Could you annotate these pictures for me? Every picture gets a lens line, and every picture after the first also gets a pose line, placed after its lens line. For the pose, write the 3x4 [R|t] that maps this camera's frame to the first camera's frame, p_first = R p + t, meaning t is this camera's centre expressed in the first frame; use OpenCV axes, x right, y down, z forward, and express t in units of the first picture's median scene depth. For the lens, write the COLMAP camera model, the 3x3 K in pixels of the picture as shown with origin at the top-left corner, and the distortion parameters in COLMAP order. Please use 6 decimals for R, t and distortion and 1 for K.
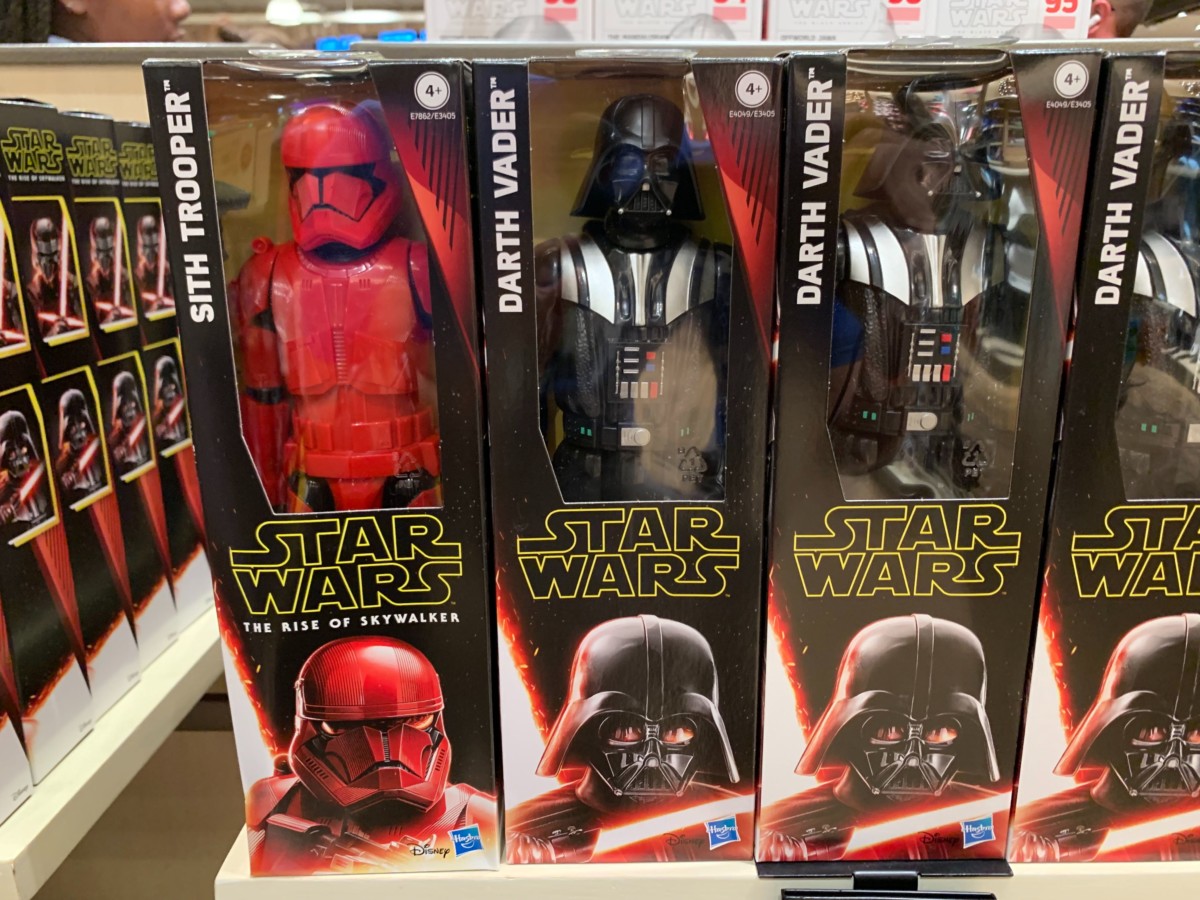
lens RADIAL K [[896.9, 0, 594.2], [0, 896.9, 454.5], [0, 0, 1]] dist [-0.038067, -0.005208]
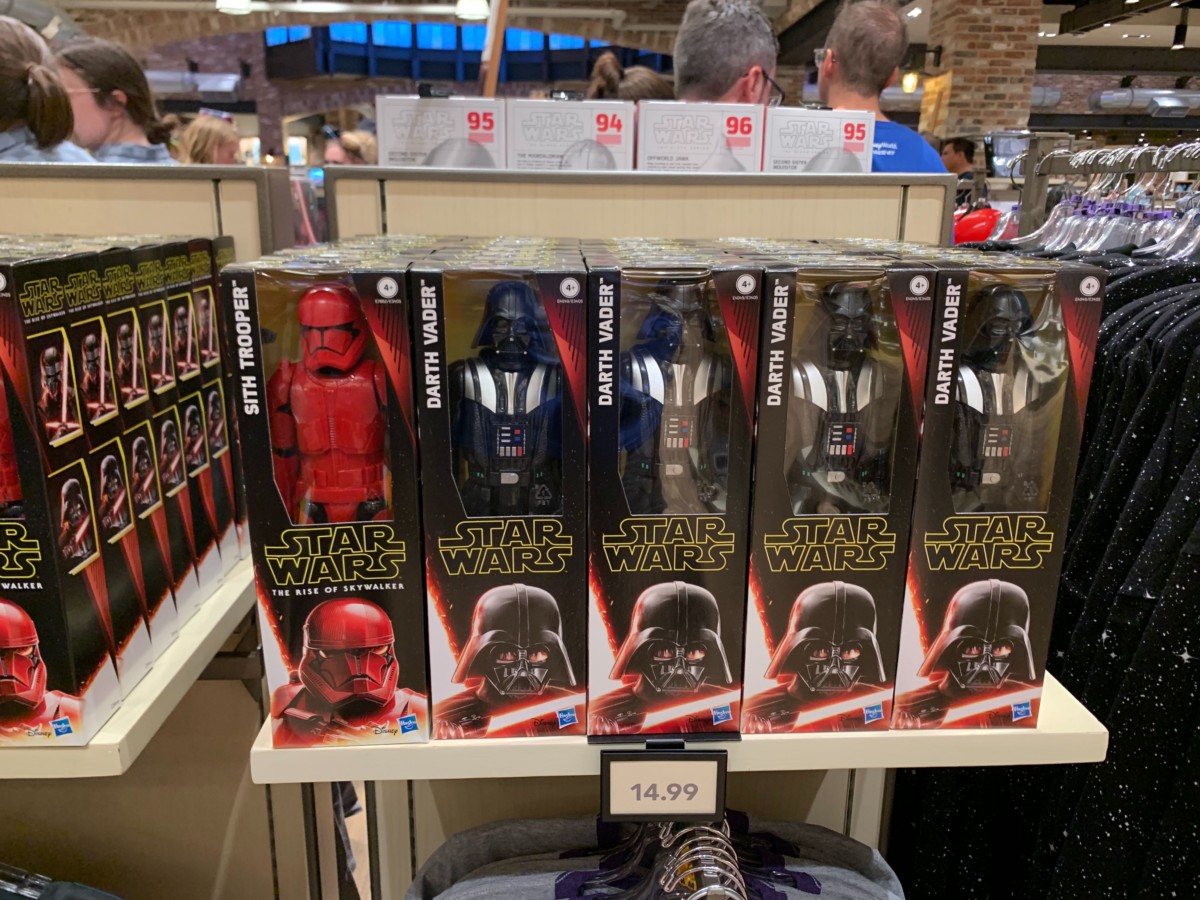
lens RADIAL K [[896.9, 0, 616.2], [0, 896.9, 441.8], [0, 0, 1]] dist [-0.038067, -0.005208]
pose [[0.997034, 0.002394, 0.076920, 0.118189], [-0.002629, 0.999992, 0.002956, -0.094906], [-0.076912, -0.003150, 0.997033, -0.707702]]
